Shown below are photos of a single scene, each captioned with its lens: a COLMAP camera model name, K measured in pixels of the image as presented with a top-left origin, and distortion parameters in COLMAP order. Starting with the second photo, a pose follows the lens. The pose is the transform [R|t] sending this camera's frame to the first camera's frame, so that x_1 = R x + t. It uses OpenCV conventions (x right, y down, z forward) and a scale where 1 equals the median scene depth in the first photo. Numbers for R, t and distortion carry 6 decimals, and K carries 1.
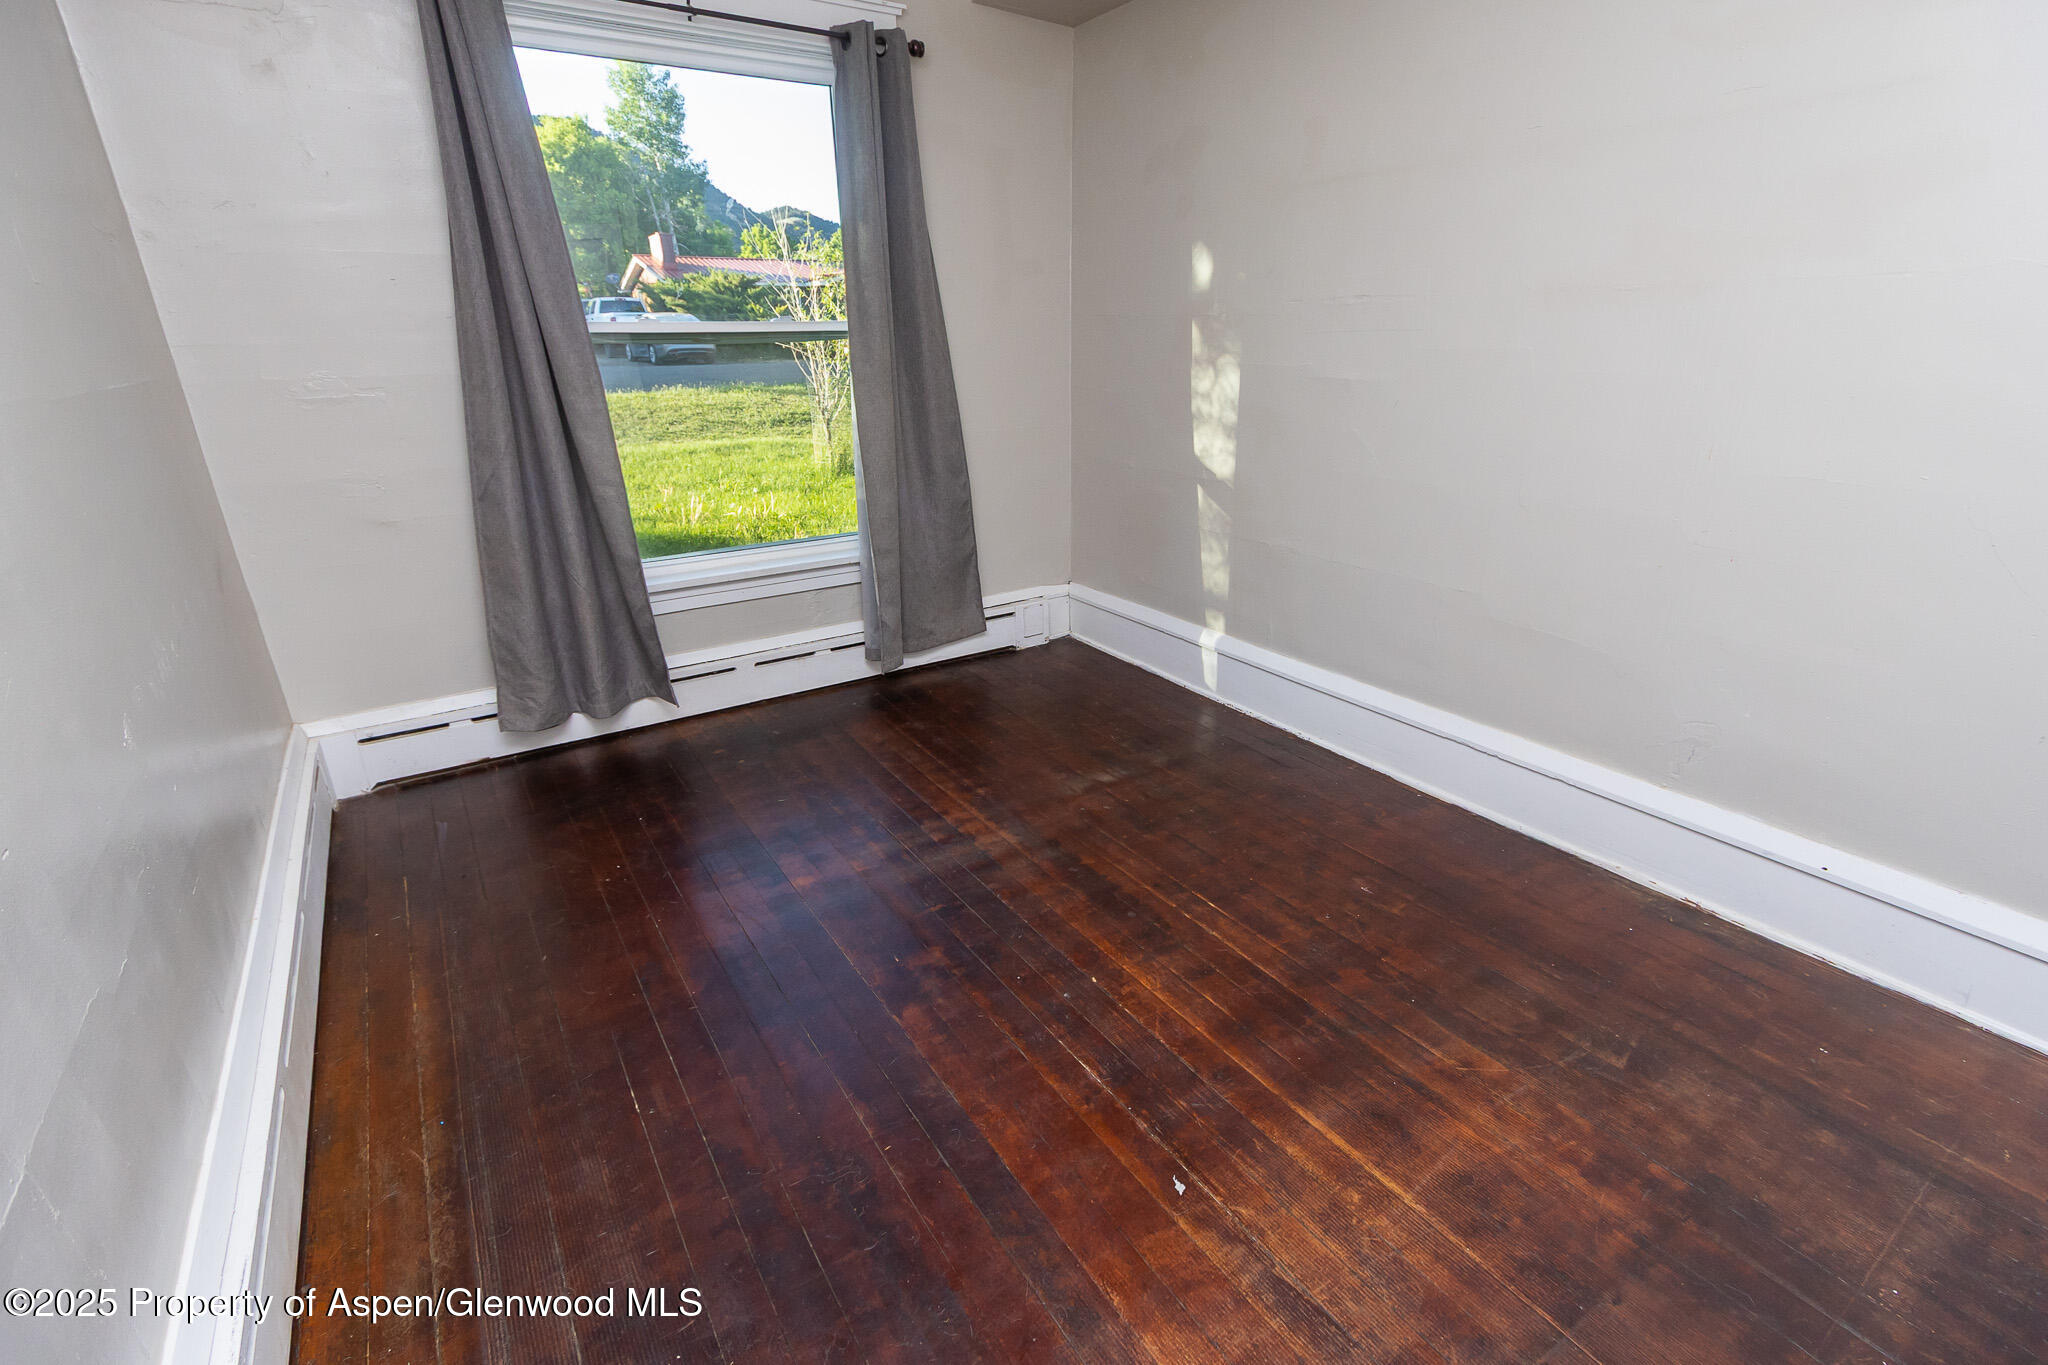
lens RADIAL K [[937.1, 0, 1042.7], [0, 937.1, 684.3], [0, 0, 1]] dist [-0.001226, -0.003403]
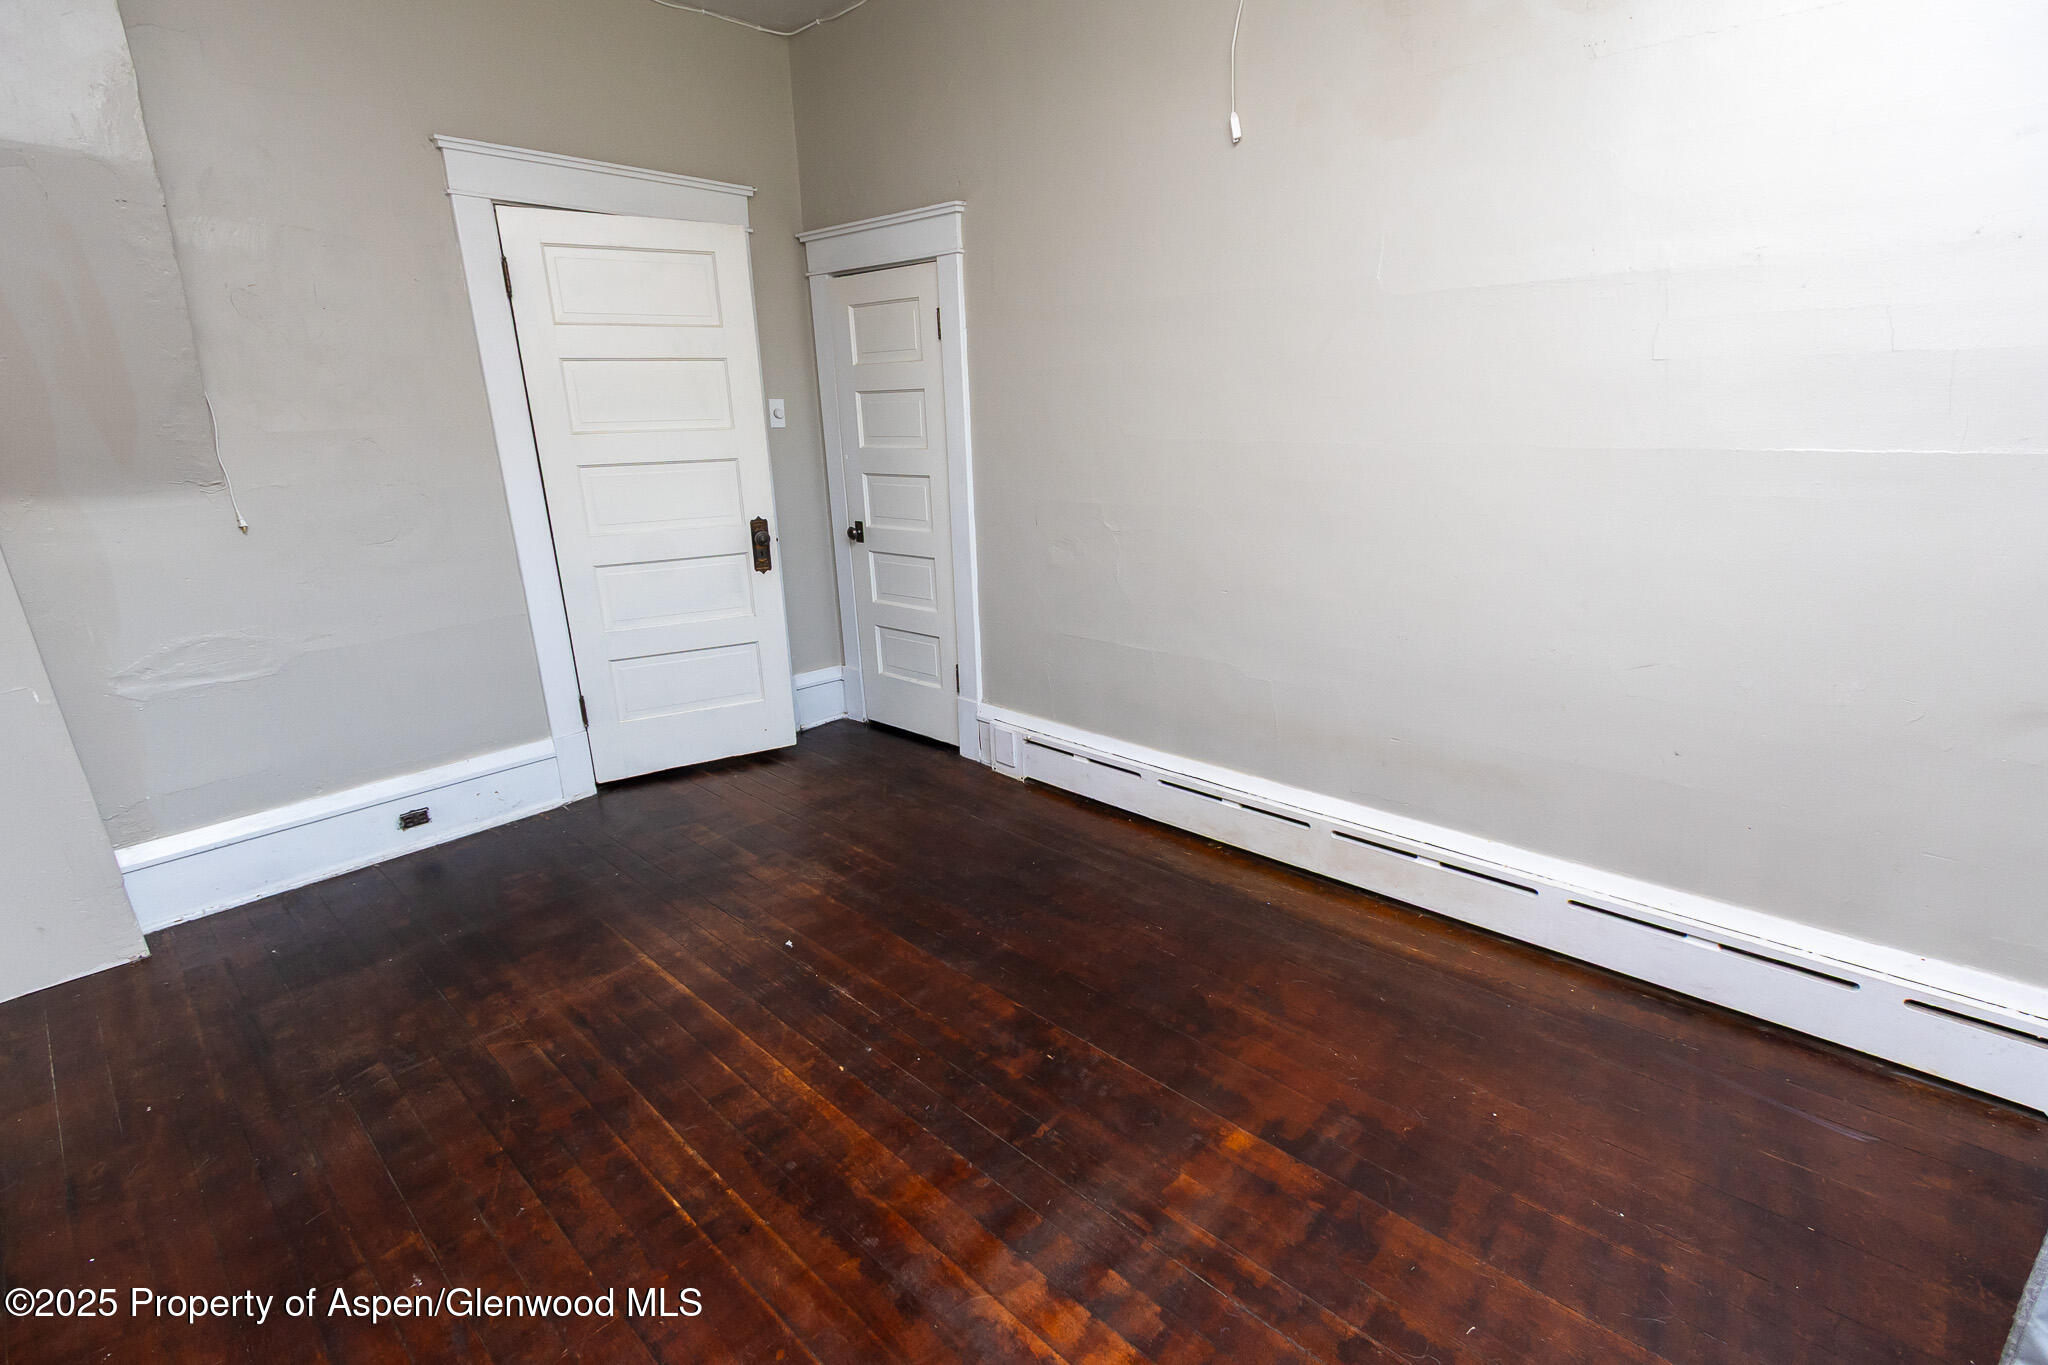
lens RADIAL K [[937.1, 0, 1042.7], [0, 937.1, 684.3], [0, 0, 1]] dist [-0.001226, -0.003403]
pose [[-0.970047, 0.097923, -0.222305, 0.029593], [-0.055731, 0.801026, 0.596030, -0.623929], [0.236437, 0.590567, -0.771575, 1.609596]]
